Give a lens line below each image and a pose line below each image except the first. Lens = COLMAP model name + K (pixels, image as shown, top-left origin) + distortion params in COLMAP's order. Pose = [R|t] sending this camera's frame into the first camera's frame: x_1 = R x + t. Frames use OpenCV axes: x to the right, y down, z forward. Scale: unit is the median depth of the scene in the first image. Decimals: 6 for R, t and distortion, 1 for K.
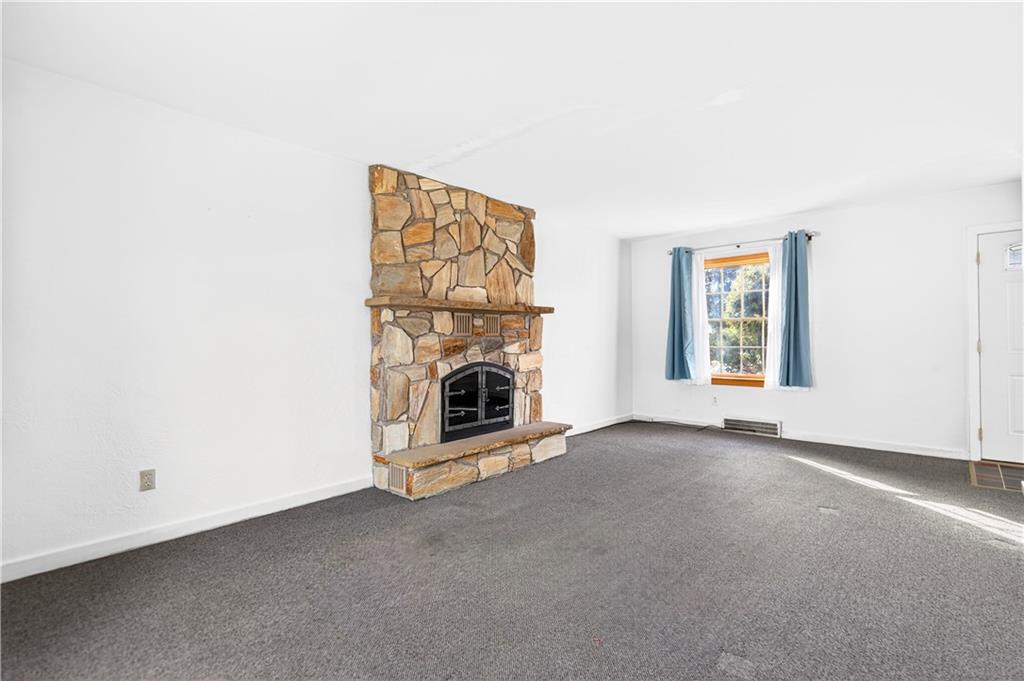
lens RADIAL K [[481.5, 0, 512.0], [0, 481.5, 340.5], [0, 0, 1]] dist [-0.000338, -0.000151]
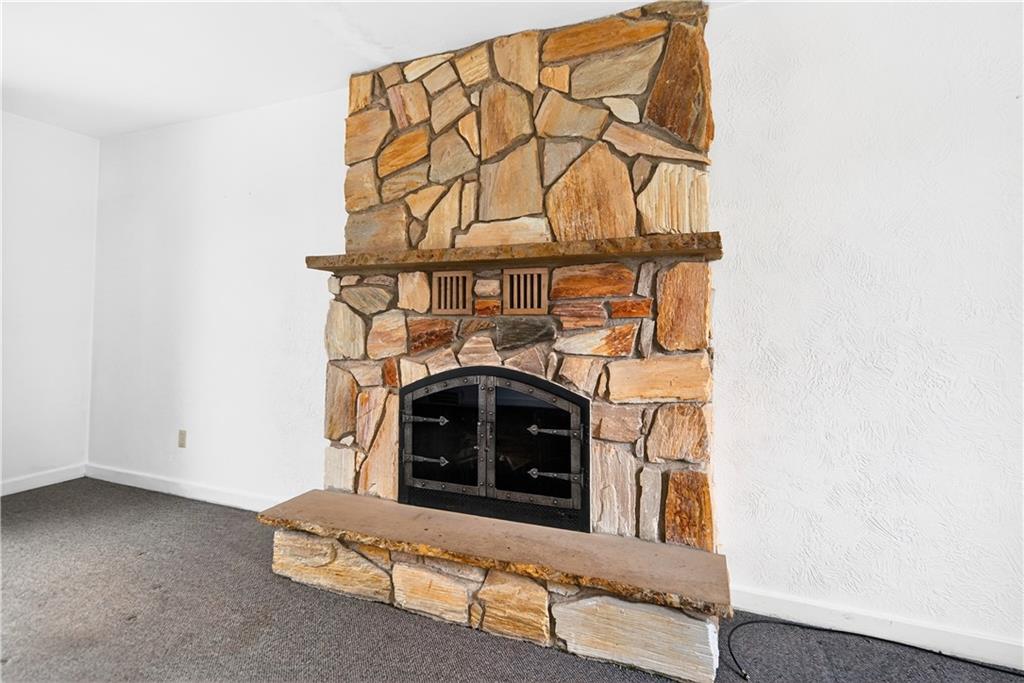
lens RADIAL K [[490.4, 0, 514.8], [0, 490.4, 302.2], [0, 0, 1]] dist [0.001873, -0.000229]
pose [[0.349851, -0.033598, -0.936203, 0.423595], [-0.010808, 0.999145, -0.039896, -0.002000], [0.936743, 0.024076, 0.349189, 0.861277]]
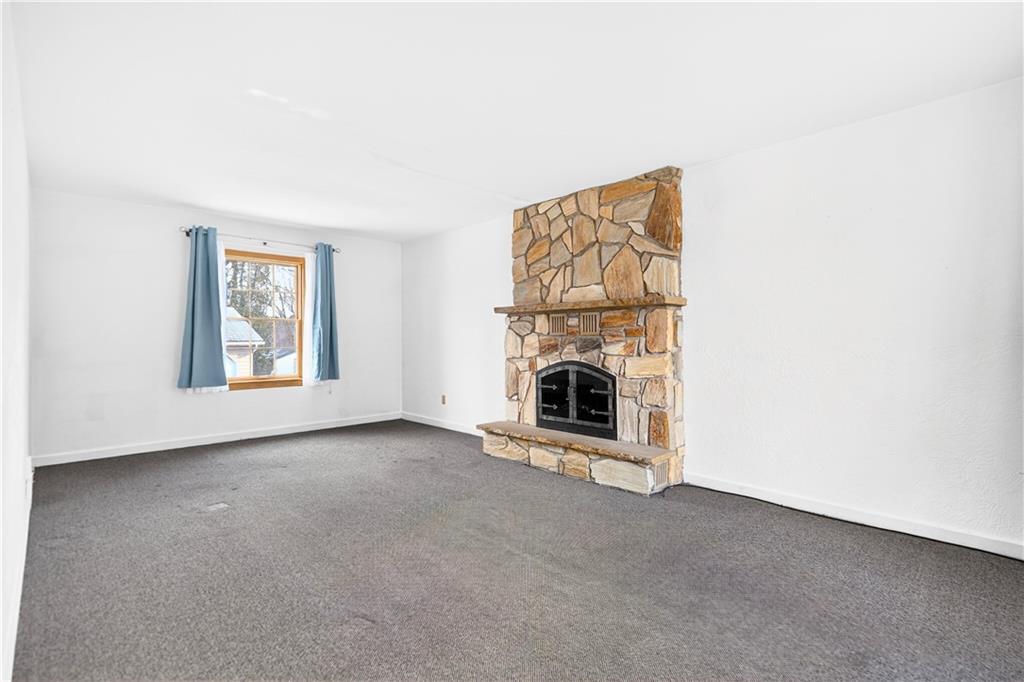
lens RADIAL K [[481.5, 0, 512.0], [0, 481.5, 341.0], [0, 0, 1]] dist [-0.000338, -0.000151]
pose [[-0.067264, 0.010928, -0.997675, 0.962748], [-0.000158, 0.999940, 0.010963, -0.008369], [0.997735, 0.000895, -0.067258, 0.953680]]
